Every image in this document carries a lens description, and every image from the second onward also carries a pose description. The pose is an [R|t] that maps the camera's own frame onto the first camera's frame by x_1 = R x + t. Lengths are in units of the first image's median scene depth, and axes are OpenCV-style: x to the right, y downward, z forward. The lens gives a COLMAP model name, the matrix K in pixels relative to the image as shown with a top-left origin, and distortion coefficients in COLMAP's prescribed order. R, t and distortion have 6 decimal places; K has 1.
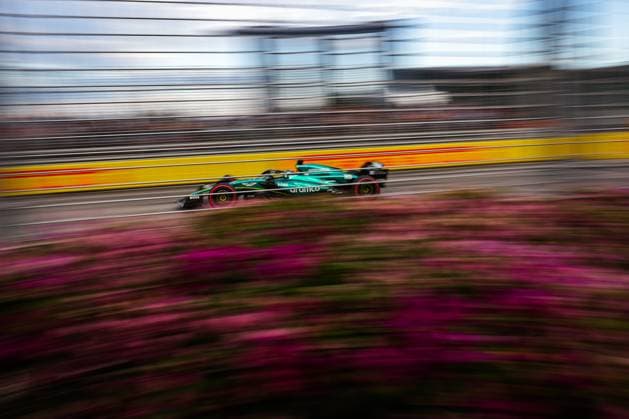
lens RADIAL K [[330.6, 0, 314.5], [0, 330.6, 209.5], [0, 0, 1]] dist [-0.002142, 0.000211]
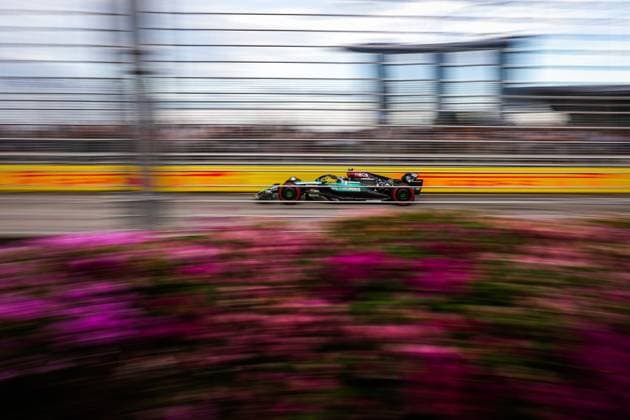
lens RADIAL K [[331.1, 0, 315.0], [0, 331.1, 210.0], [0, 0, 1]] dist [-0.002142, 0.000211]
pose [[0.982576, 0.076365, -0.169449, -0.270789], [-0.084726, 0.995491, -0.042658, 0.037377], [0.165427, 0.056272, 0.984615, -0.012713]]
